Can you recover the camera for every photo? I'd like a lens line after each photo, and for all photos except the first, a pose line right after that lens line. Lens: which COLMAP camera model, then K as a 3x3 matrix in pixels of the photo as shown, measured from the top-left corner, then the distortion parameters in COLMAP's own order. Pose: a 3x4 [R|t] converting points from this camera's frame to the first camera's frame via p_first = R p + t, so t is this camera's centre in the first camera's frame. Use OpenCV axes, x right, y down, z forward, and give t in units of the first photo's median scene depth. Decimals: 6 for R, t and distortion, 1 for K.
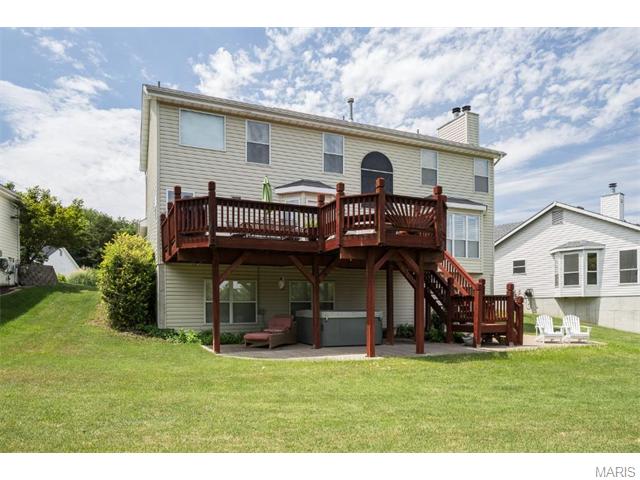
lens RADIAL K [[442.4, 0, 320.9], [0, 442.4, 250.4], [0, 0, 1]] dist [-0.008003, -0.004296]
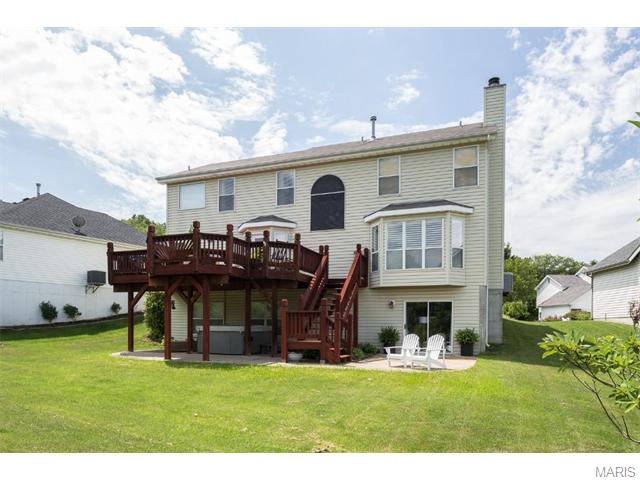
lens RADIAL K [[447.3, 0, 320.8], [0, 447.3, 266.9], [0, 0, 1]] dist [-0.004436, -0.000107]
pose [[0.706138, -0.082673, -0.703231, 0.903139], [0.079158, 0.996152, -0.037624, 0.033828], [0.703635, -0.029099, 0.709965, 0.250190]]
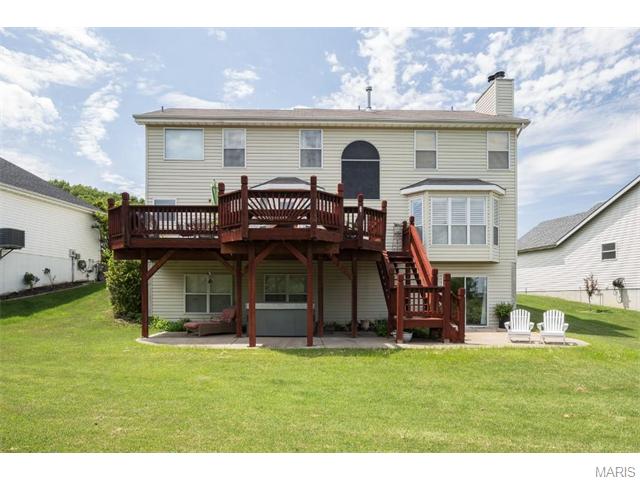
lens RADIAL K [[442.9, 0, 320.0], [0, 442.9, 240.0], [0, 0, 1]] dist [-0.002275, 0.001328]
pose [[0.927491, -0.045099, -0.371114, 0.427994], [0.043352, 0.998975, -0.013053, 0.006312], [0.371322, -0.003982, 0.928496, 0.059201]]
